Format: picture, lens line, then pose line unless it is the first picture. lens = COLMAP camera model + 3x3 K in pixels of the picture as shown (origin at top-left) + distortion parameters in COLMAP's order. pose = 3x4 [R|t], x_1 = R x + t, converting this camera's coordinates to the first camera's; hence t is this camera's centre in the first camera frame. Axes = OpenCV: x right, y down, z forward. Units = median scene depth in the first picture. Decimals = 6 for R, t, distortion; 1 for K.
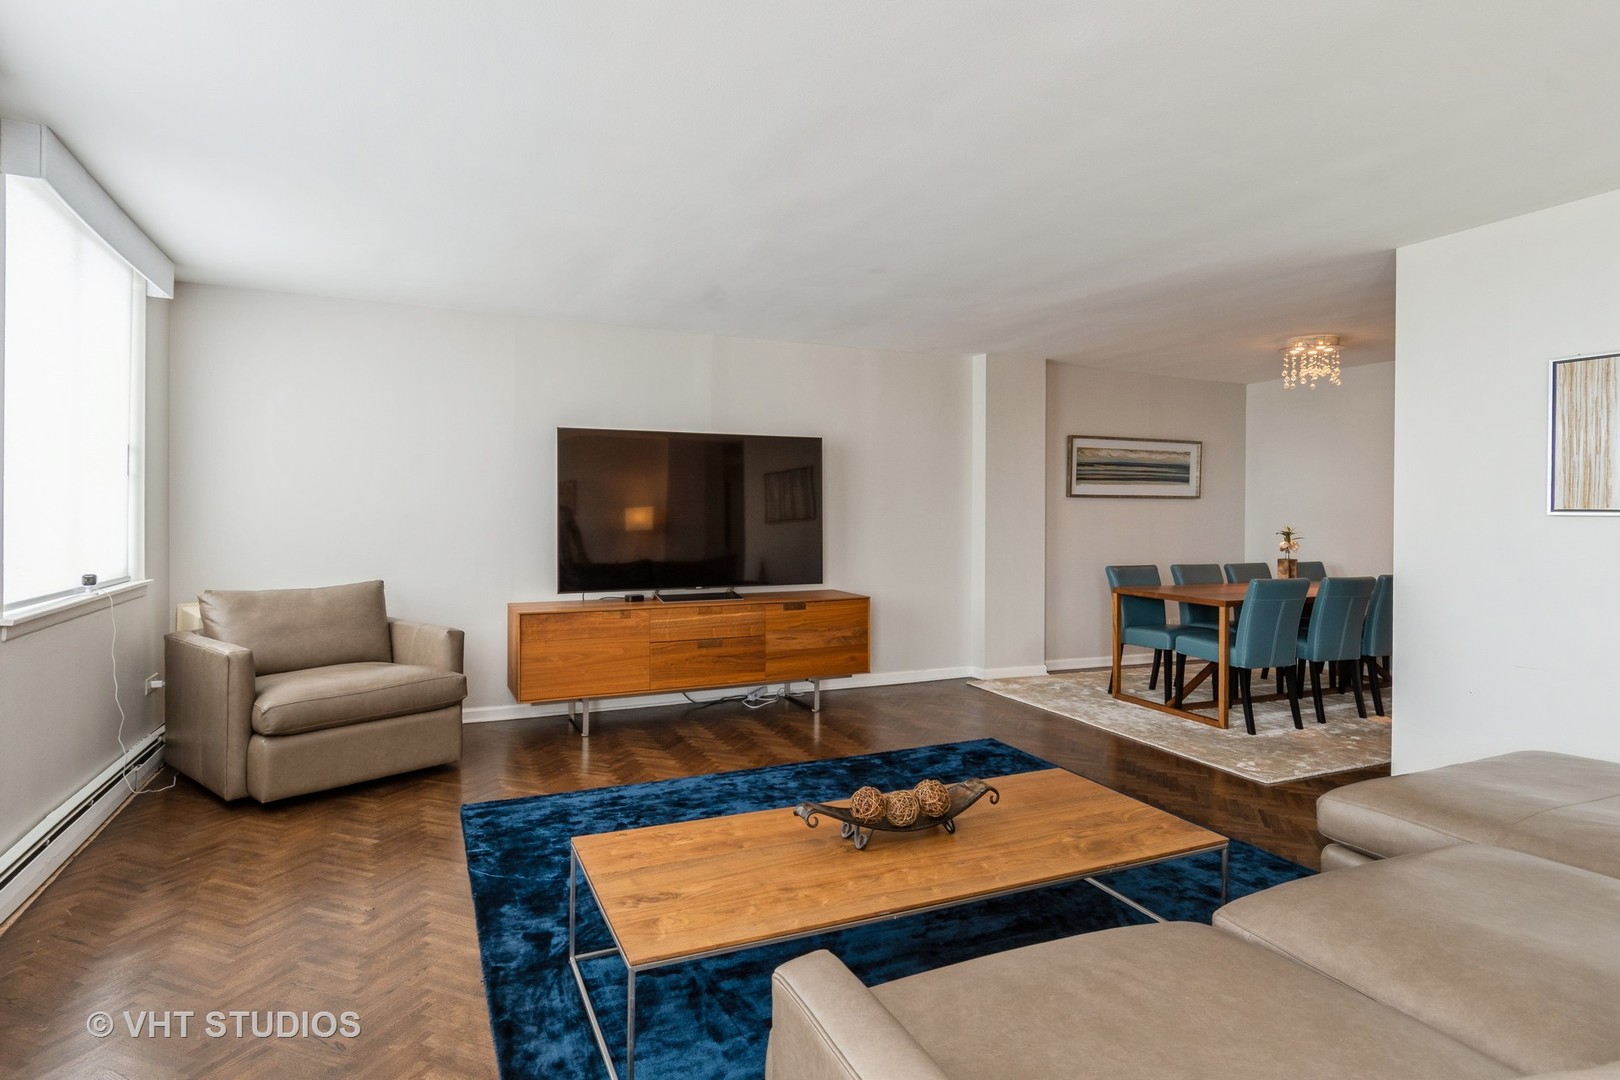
lens RADIAL K [[858.9, 0, 805.5], [0, 858.9, 522.8], [0, 0, 1]] dist [0.000384, -0.001497]
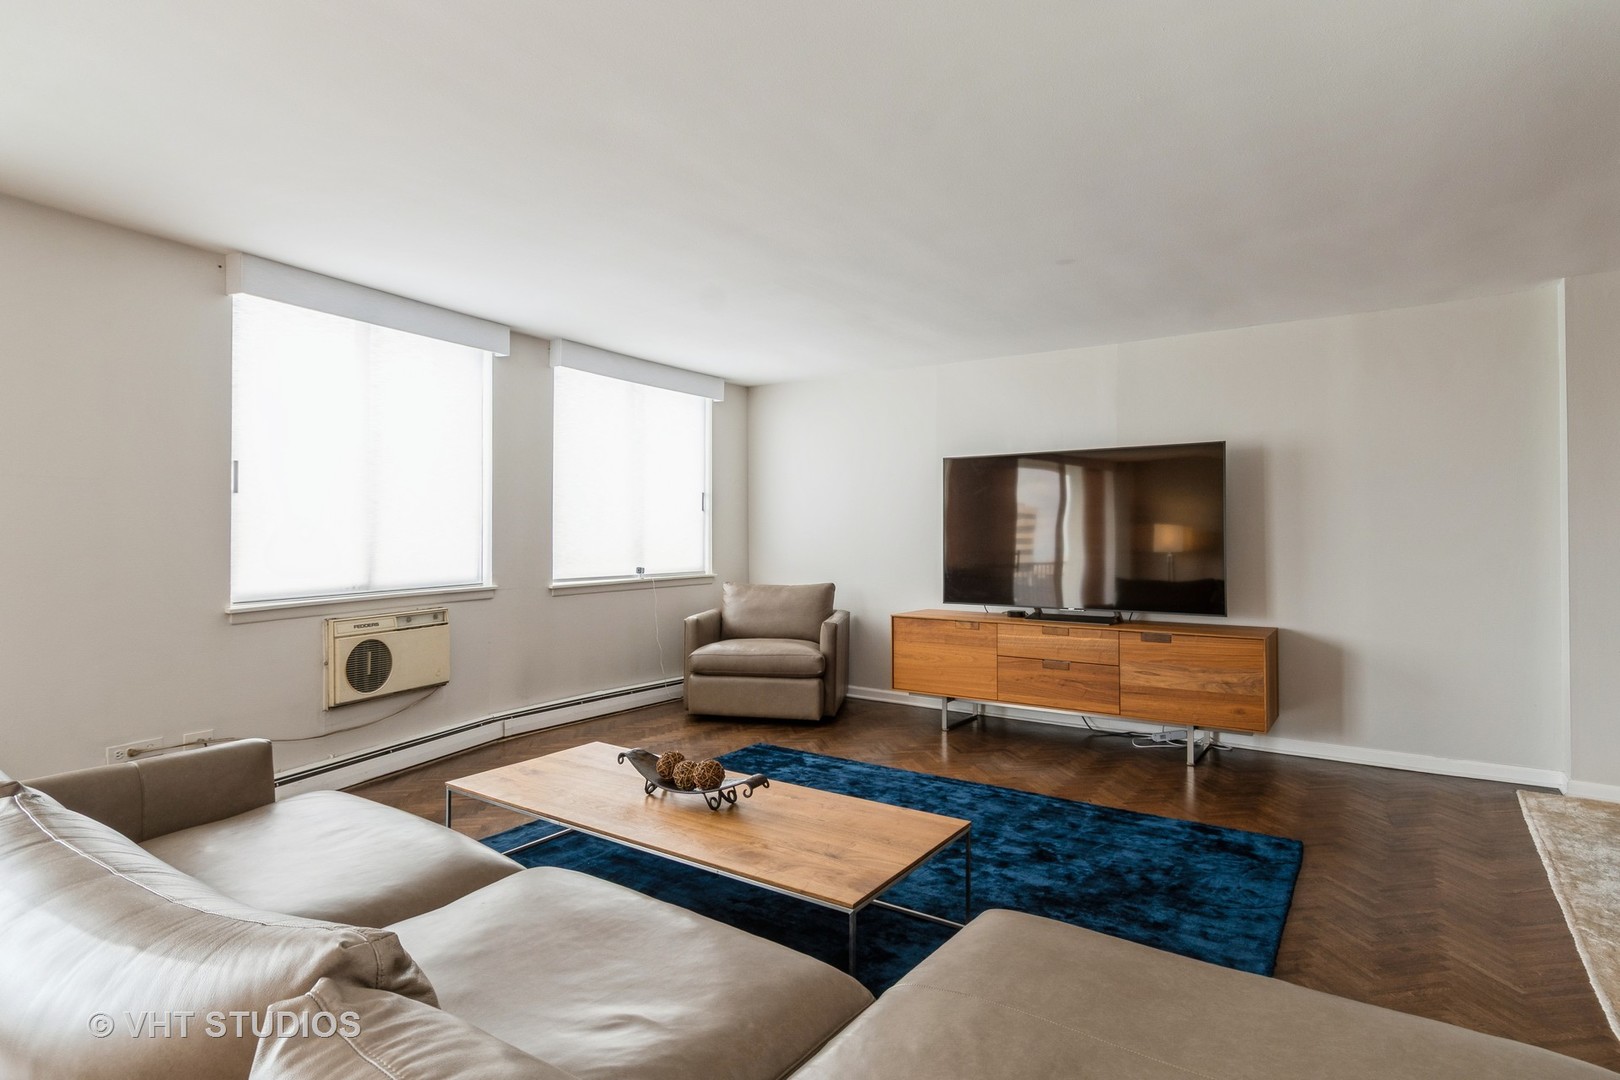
lens RADIAL K [[858.9, 0, 800.0], [0, 858.9, 532.2], [0, 0, 1]] dist [0.000384, -0.001497]
pose [[0.504547, -0.003519, -0.863377, 0.695825], [-0.008810, 0.999919, -0.009224, 0.000305], [0.863339, 0.012260, 0.504475, 0.294394]]
